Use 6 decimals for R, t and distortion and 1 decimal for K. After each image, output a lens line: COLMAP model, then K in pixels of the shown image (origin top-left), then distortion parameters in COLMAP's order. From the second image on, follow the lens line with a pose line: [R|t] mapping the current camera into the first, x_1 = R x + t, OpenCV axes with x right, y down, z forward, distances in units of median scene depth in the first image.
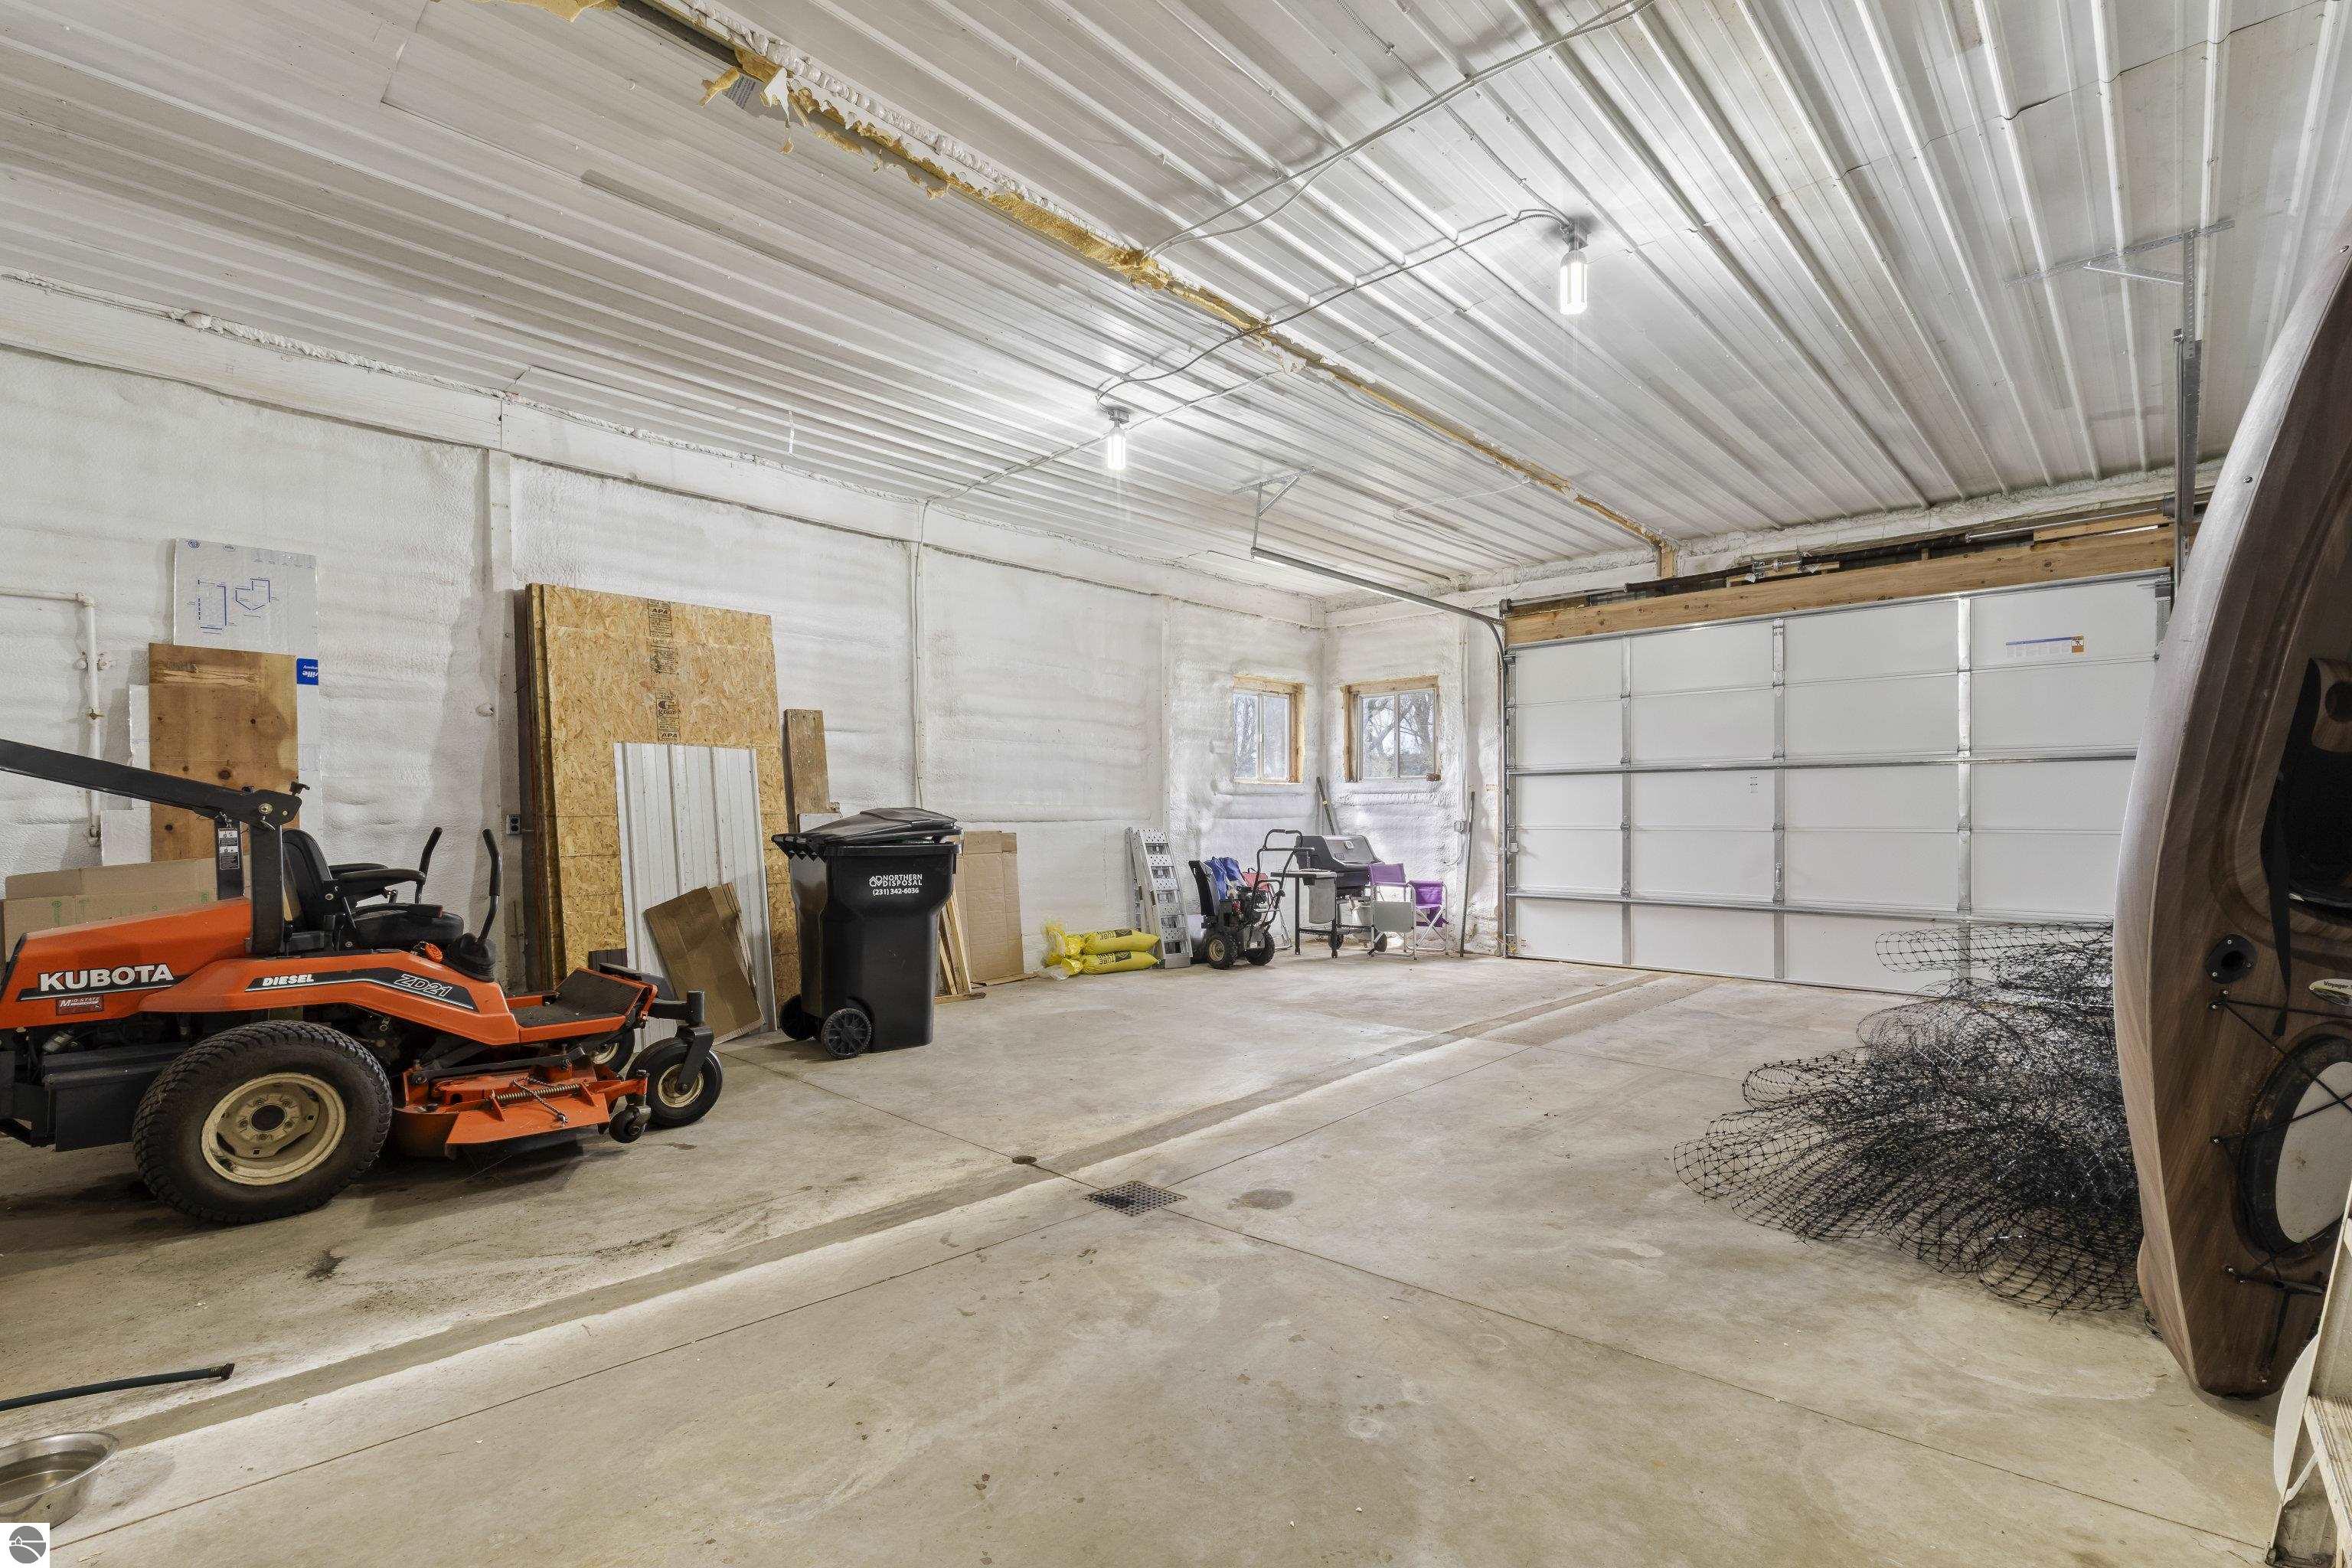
lens RADIAL K [[1068.6, 0, 1176.0], [0, 1068.6, 784.0], [0, 0, 1]] dist [0.000094, 0.000013]
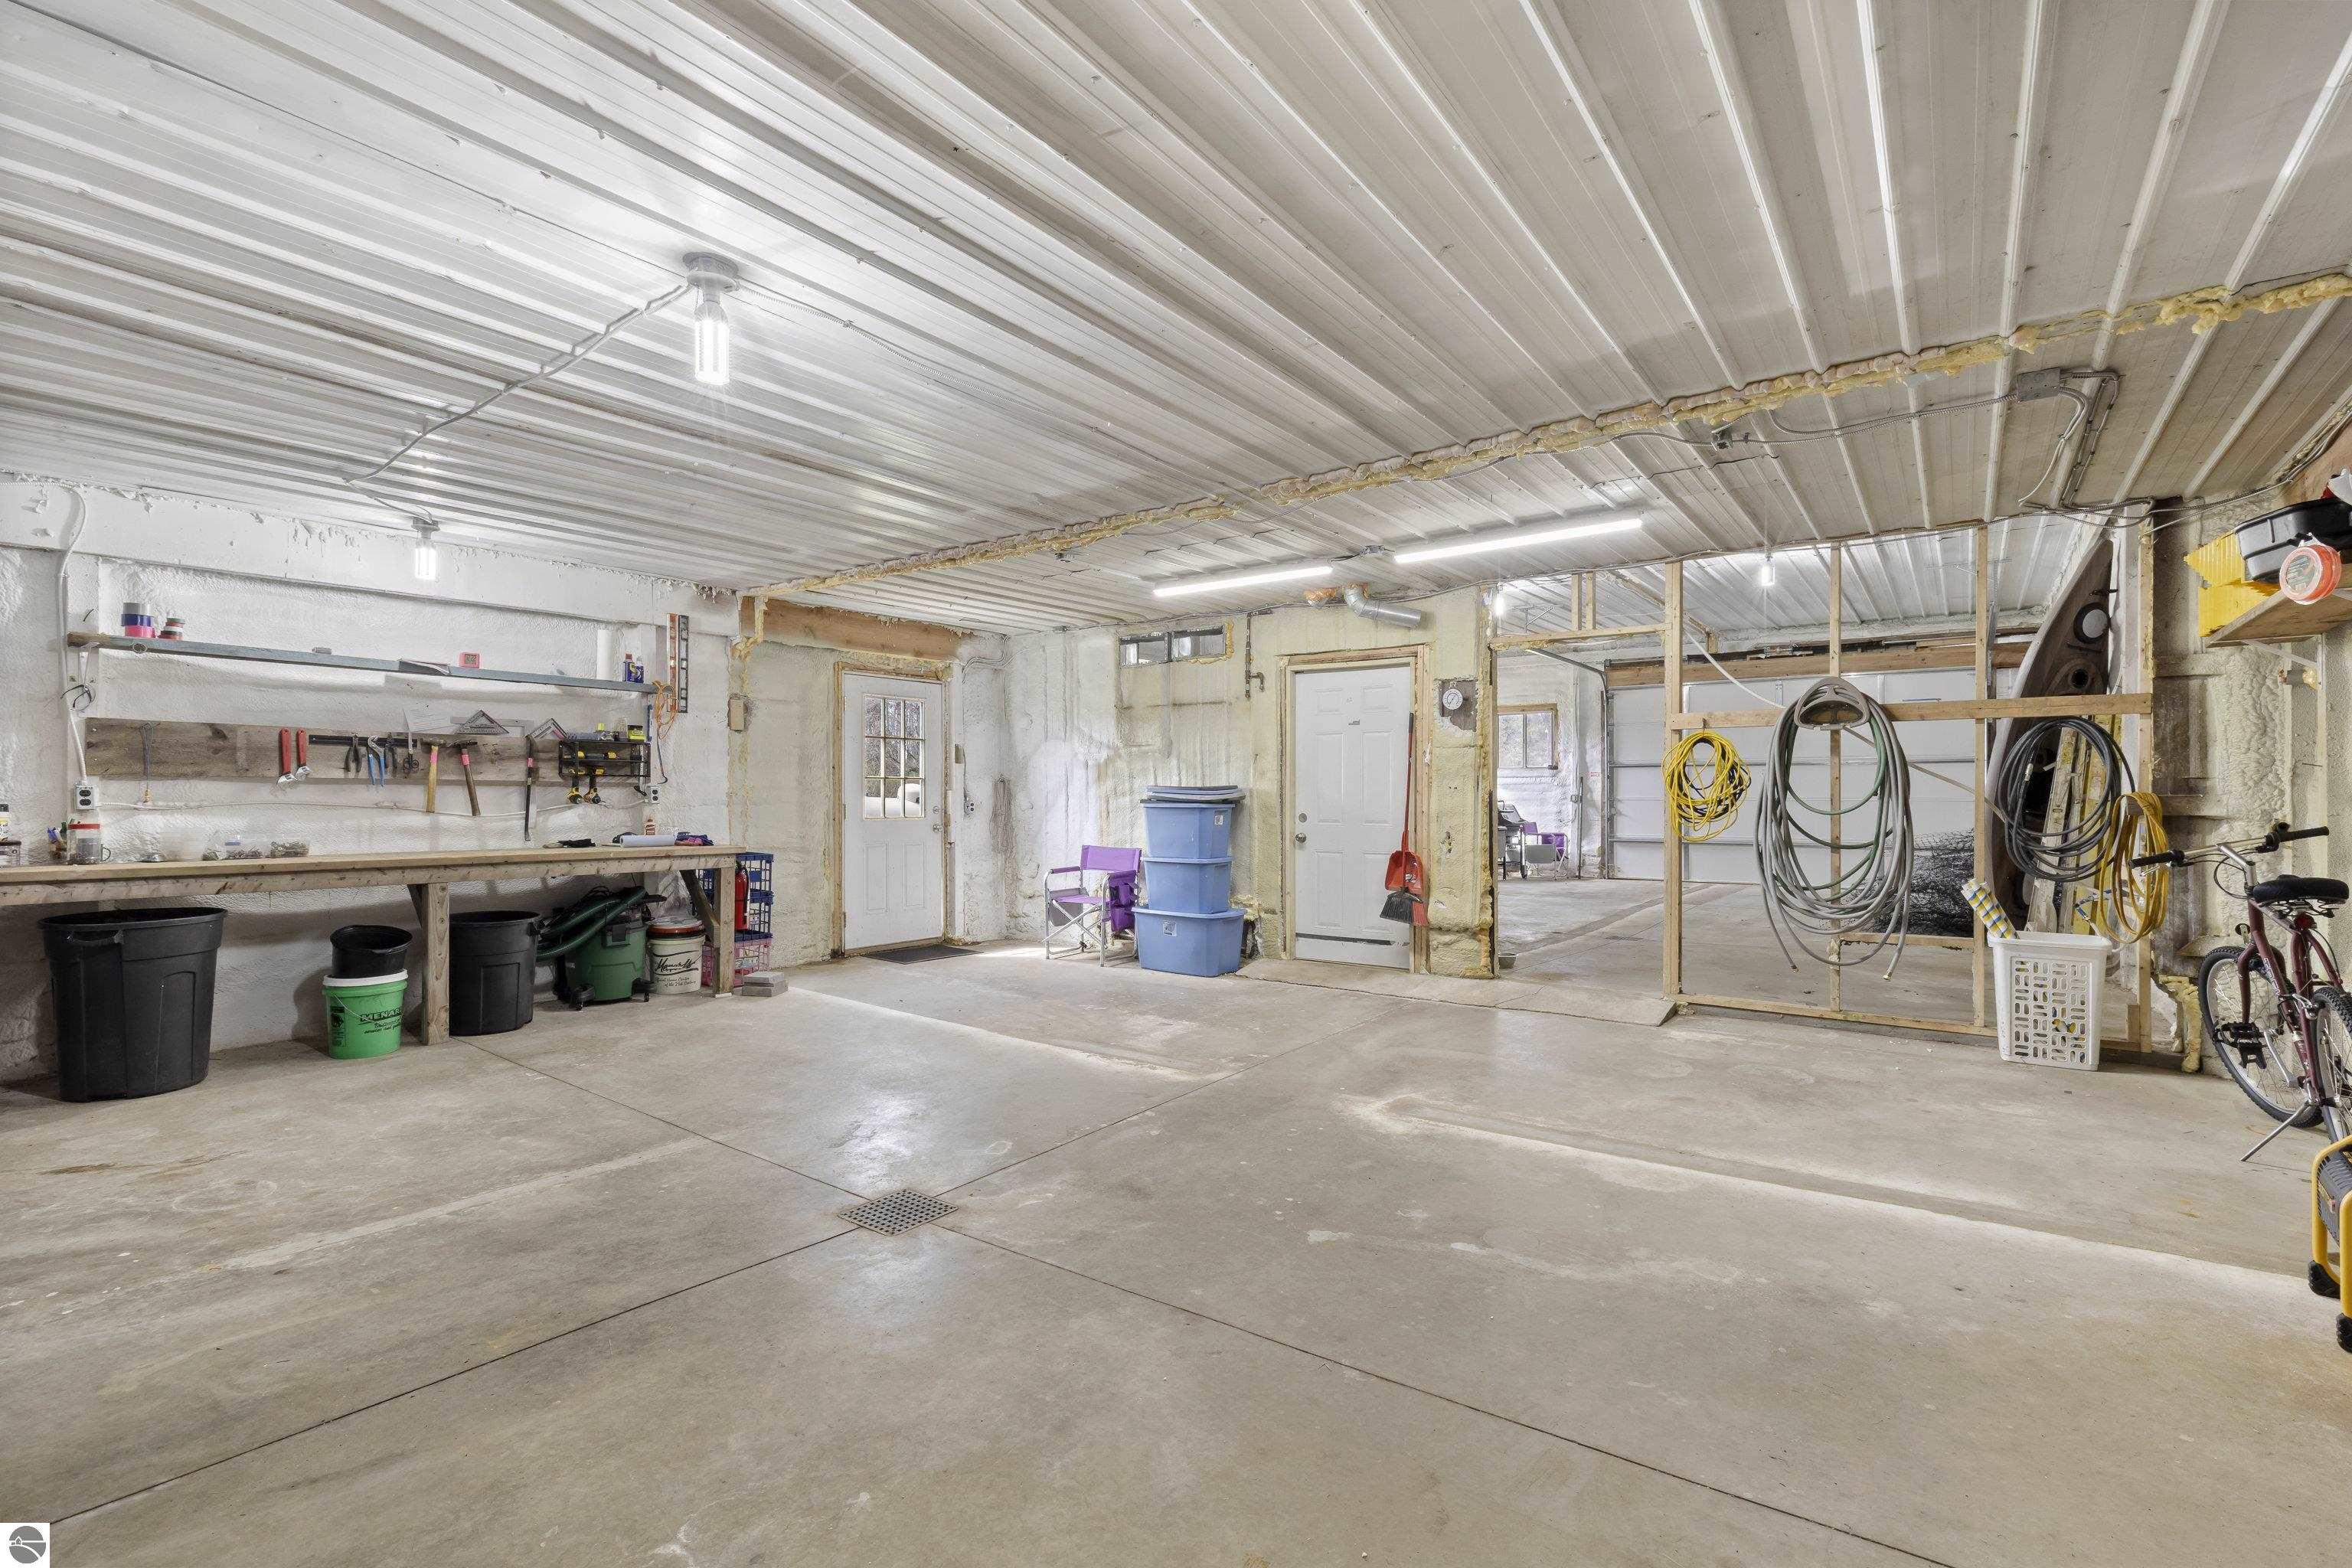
lens RADIAL K [[1068.6, 0, 1176.0], [0, 1068.6, 784.0], [0, 0, 1]] dist [0.000094, 0.000013]
pose [[0.993132, 0.007533, 0.116753, -0.534236], [-0.009105, 0.999875, 0.012939, 0.002748], [-0.116641, -0.013913, 0.993077, -0.543871]]
